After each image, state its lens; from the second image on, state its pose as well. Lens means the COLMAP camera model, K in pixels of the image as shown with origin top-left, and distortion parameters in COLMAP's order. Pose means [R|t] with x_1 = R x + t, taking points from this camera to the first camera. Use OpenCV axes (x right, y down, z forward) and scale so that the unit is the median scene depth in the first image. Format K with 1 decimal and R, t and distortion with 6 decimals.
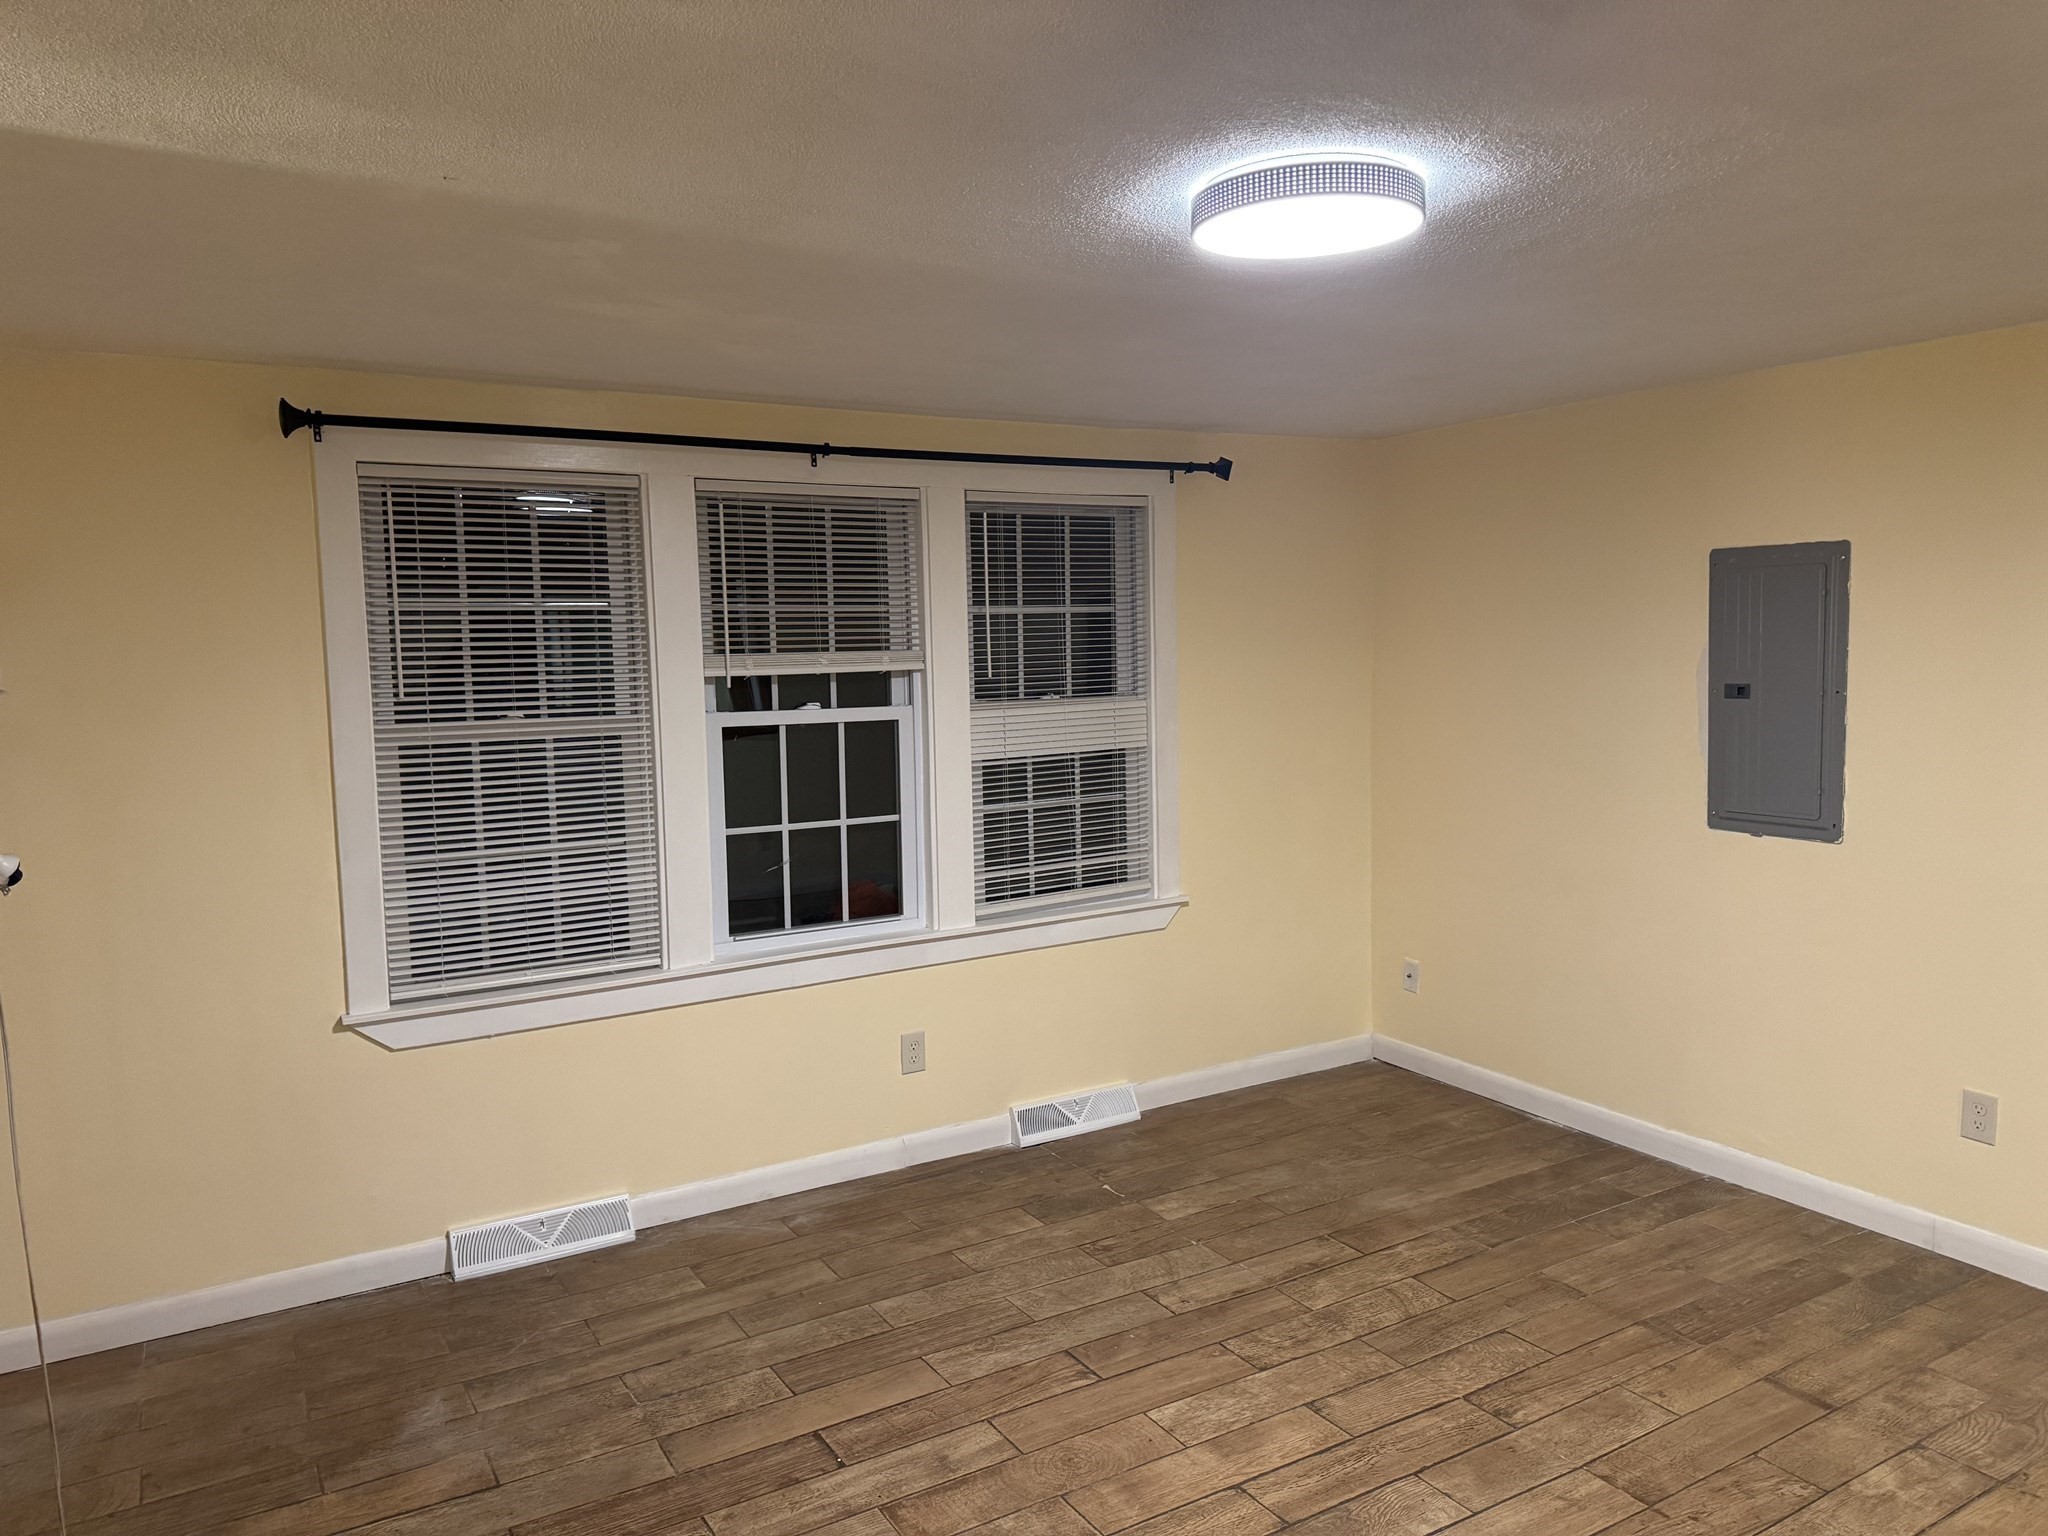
lens RADIAL K [[1417.6, 0, 1024.0], [0, 1417.6, 768.0], [0, 0, 1]] dist [0.149315, -0.115260]
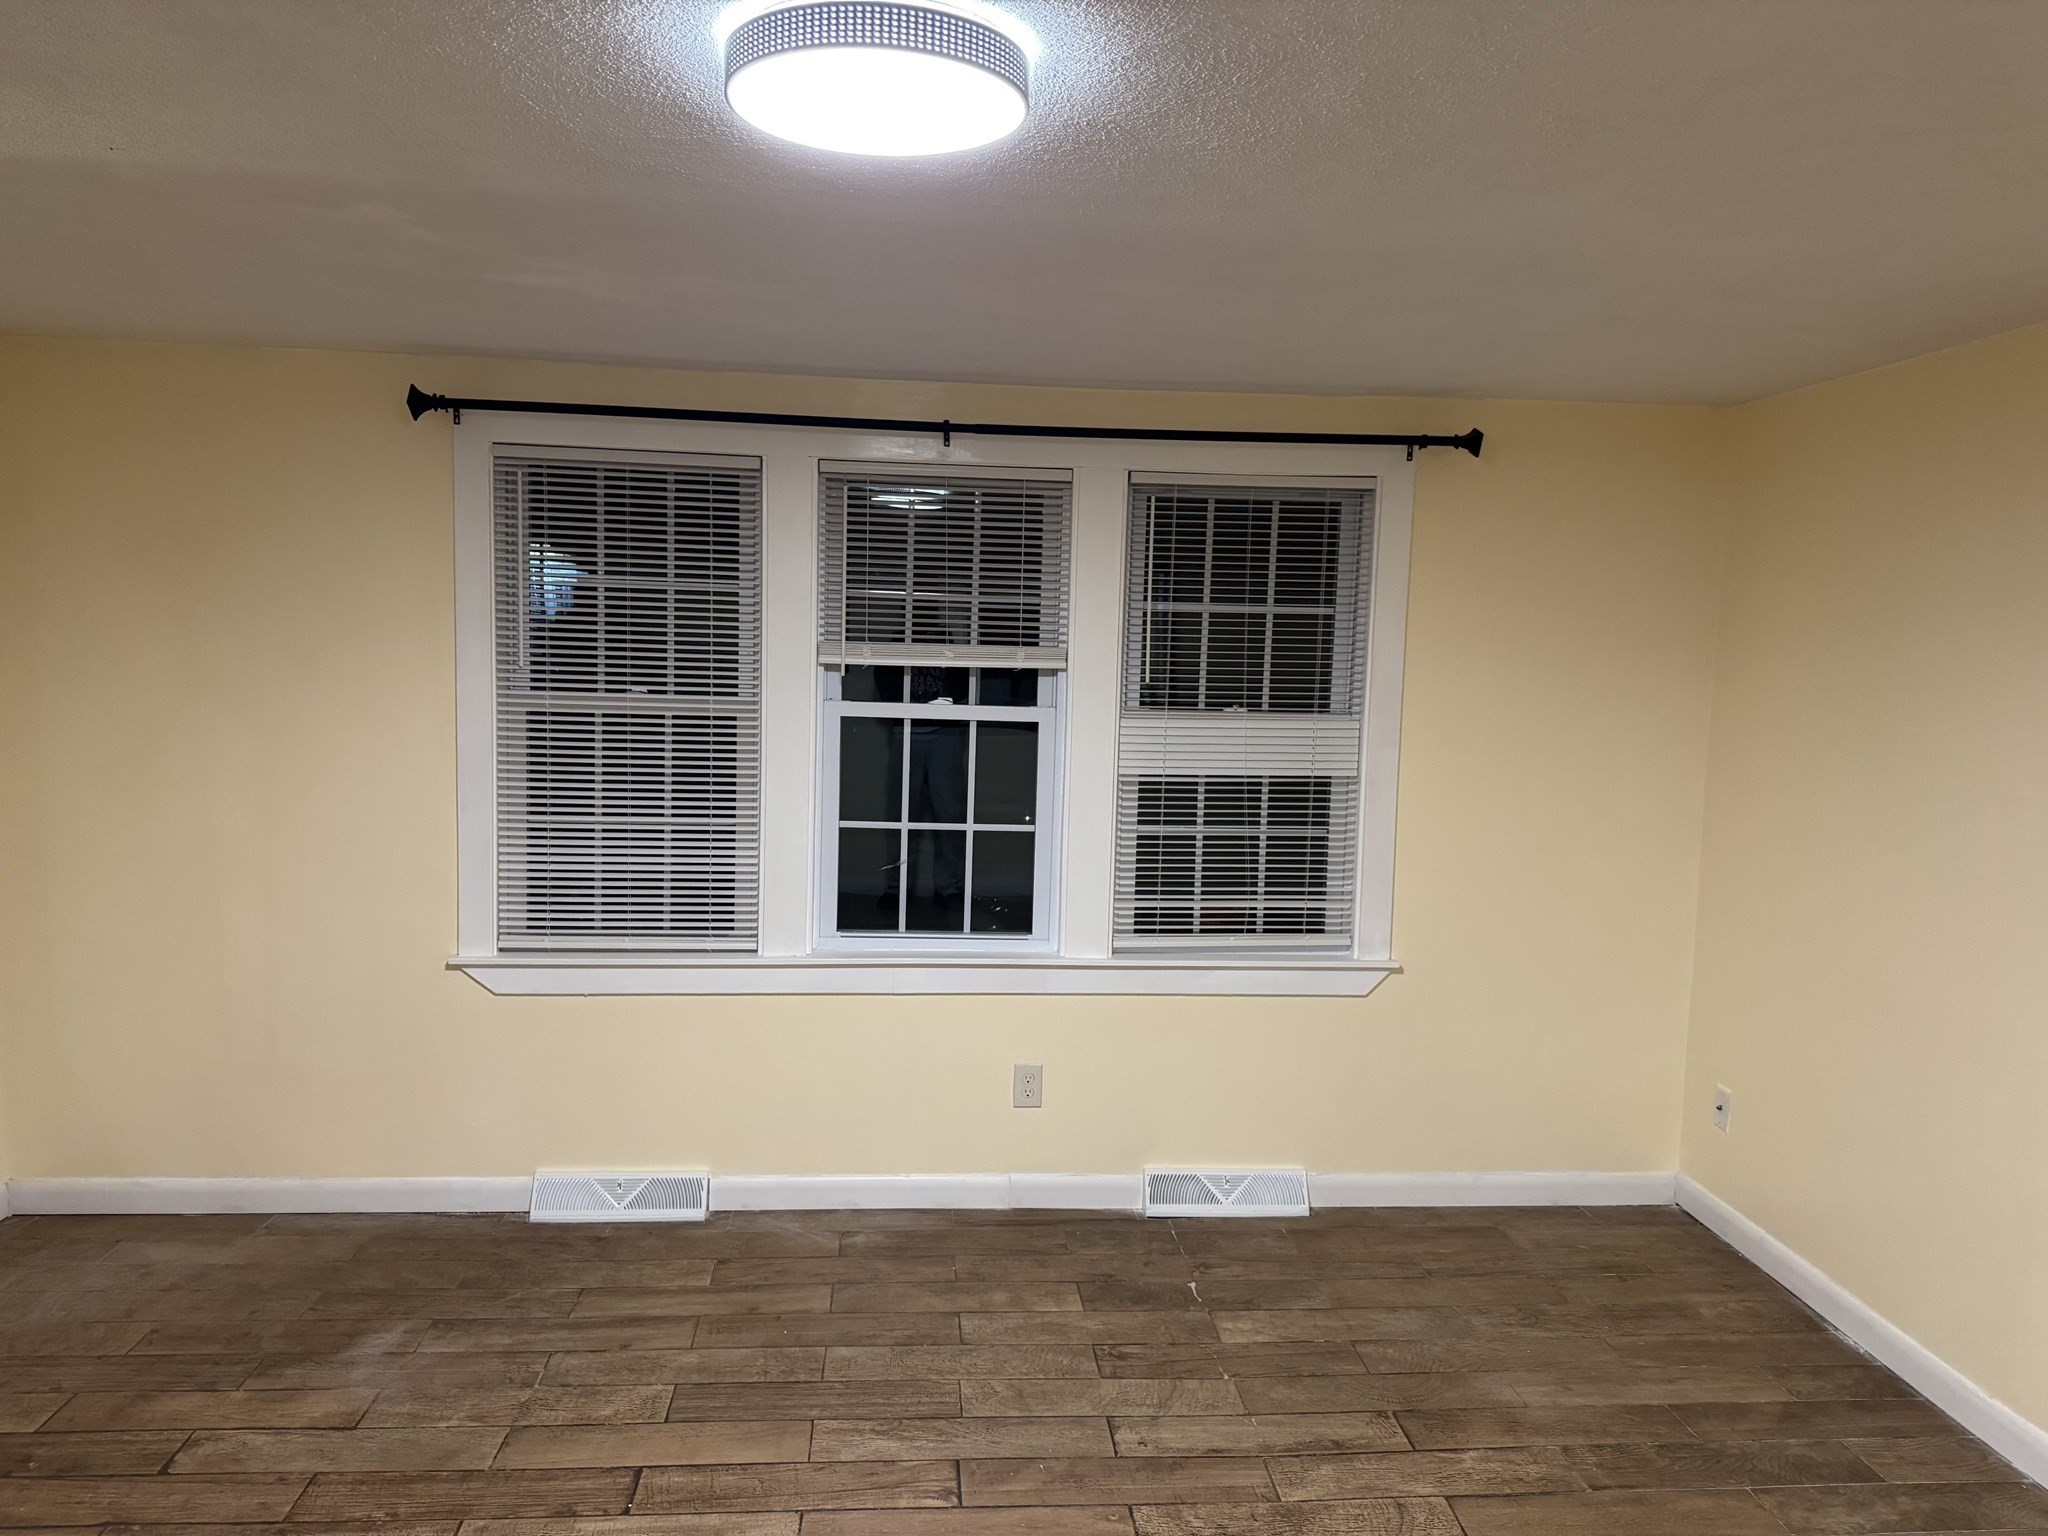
lens RADIAL K [[1427.0, 0, 1024.0], [0, 1427.0, 768.0], [0, 0, 1]] dist [0.162154, -0.159945]
pose [[0.899053, 0.085721, -0.429367, 0.321714], [-0.086074, 0.996114, 0.018640, -0.022285], [0.429296, 0.020199, 0.902938, 0.174250]]
